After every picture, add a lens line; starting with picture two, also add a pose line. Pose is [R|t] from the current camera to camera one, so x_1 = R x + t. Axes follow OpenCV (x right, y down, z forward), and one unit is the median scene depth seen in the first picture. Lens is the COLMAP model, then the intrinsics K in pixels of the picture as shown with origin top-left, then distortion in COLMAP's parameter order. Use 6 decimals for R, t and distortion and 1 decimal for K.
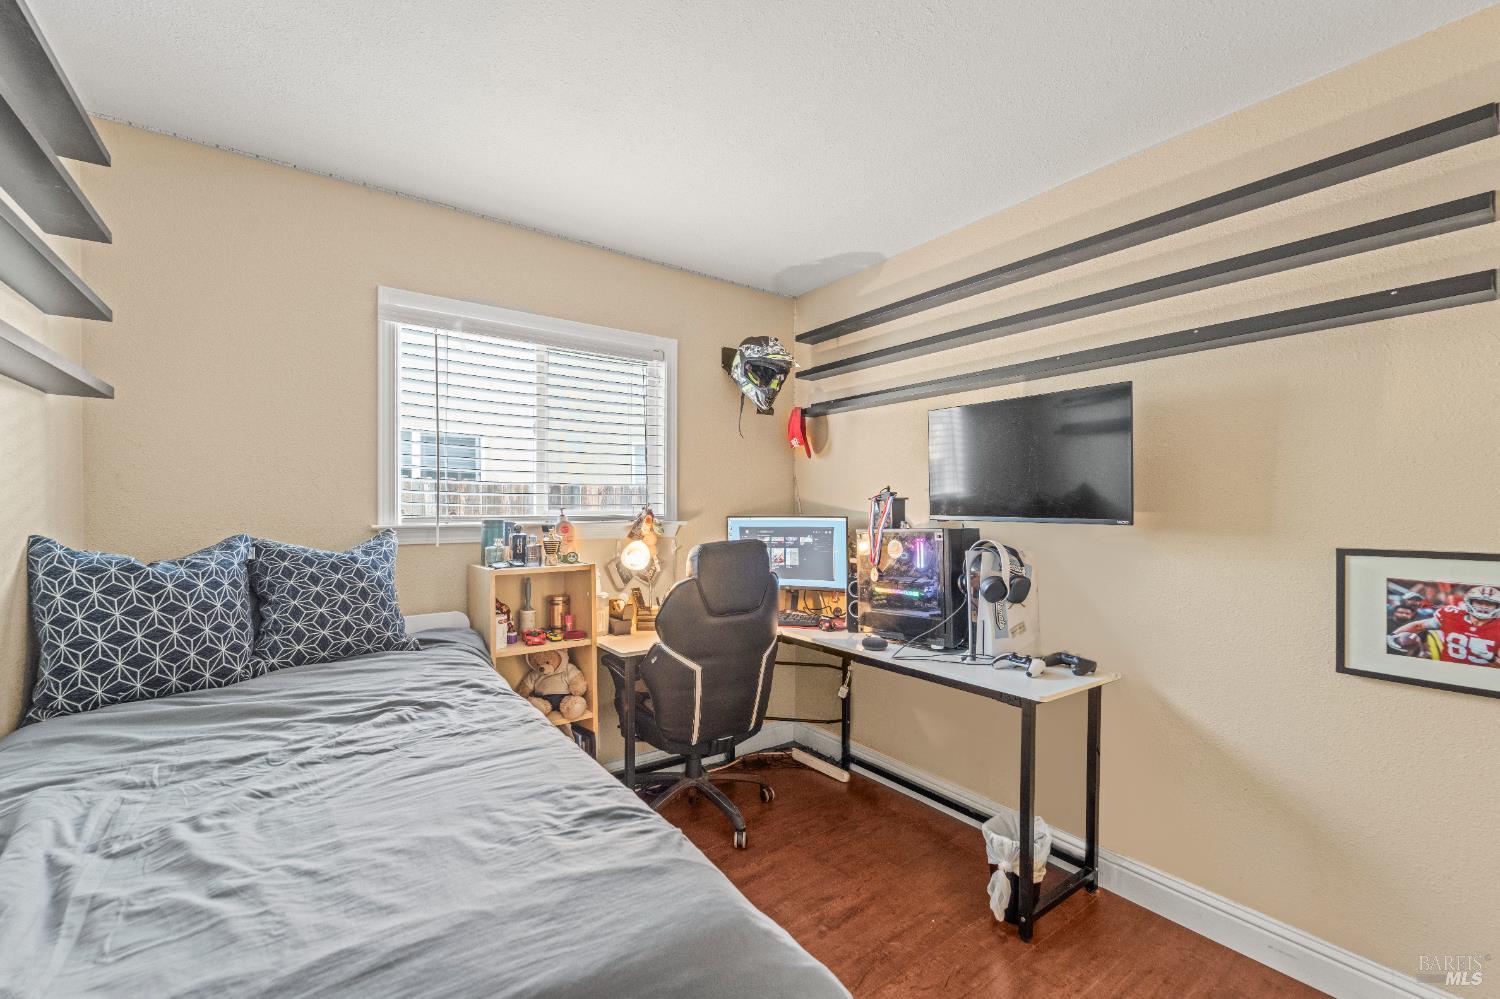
lens RADIAL K [[612.8, 0, 750.1], [0, 612.8, 512.1], [0, 0, 1]] dist [-0.001402, -0.000201]
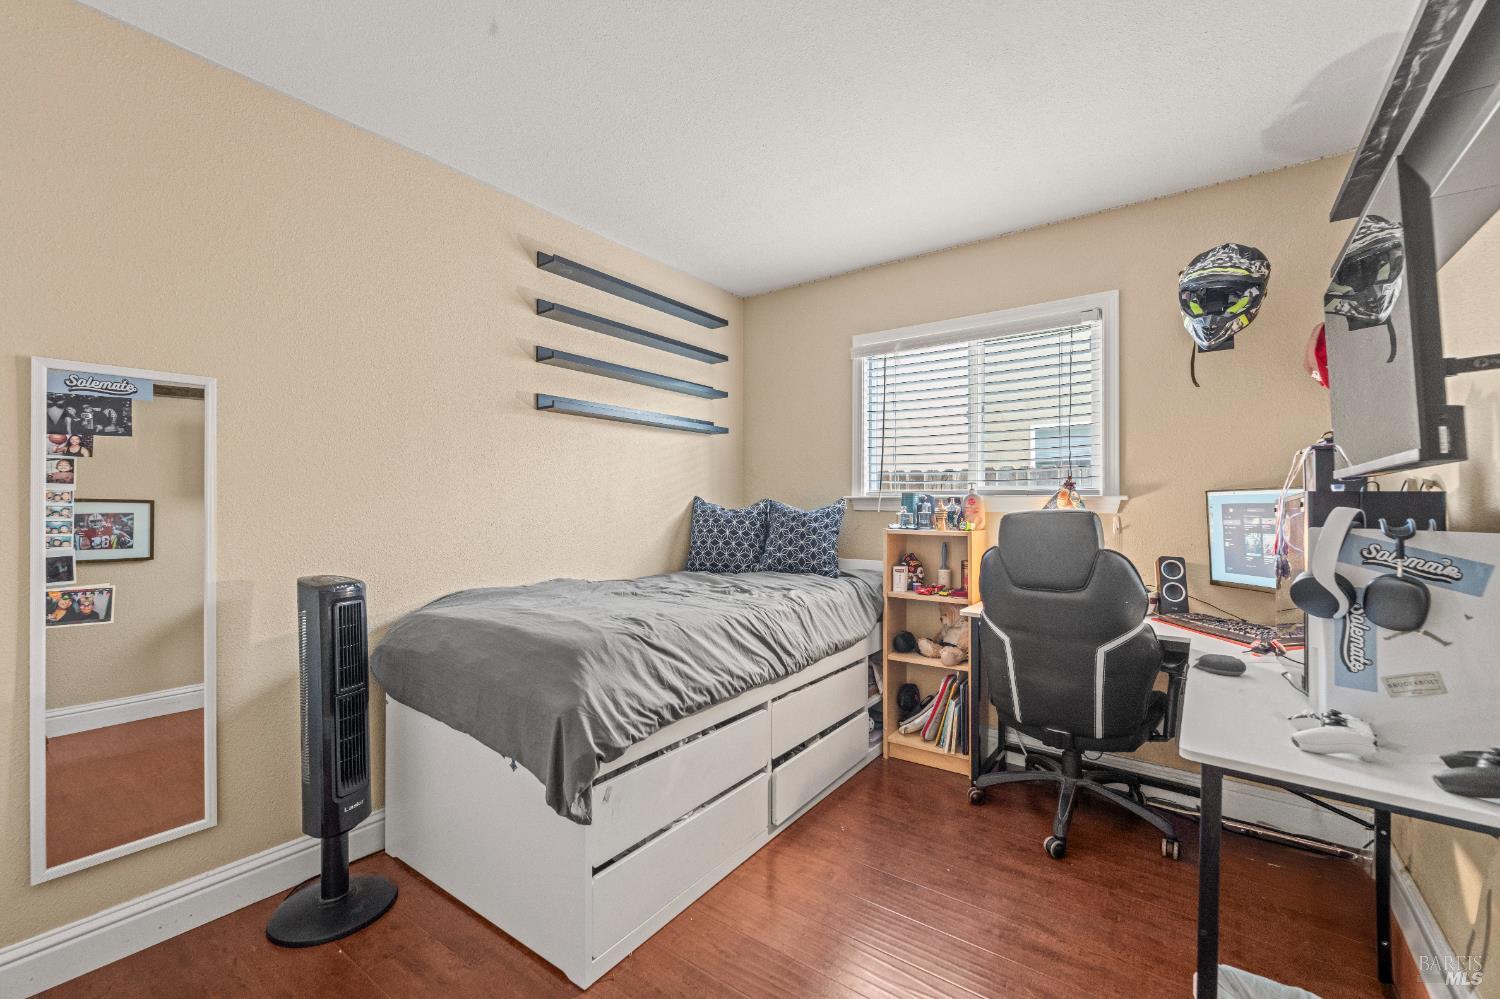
lens RADIAL K [[618.4, 0, 751.8], [0, 618.4, 498.7], [0, 0, 1]] dist [0.000993, 0.000014]
pose [[0.301629, -0.008358, -0.953389, 0.734591], [-0.013723, 0.999820, -0.013106, 0.048646], [0.953326, 0.017037, 0.301460, 0.308068]]
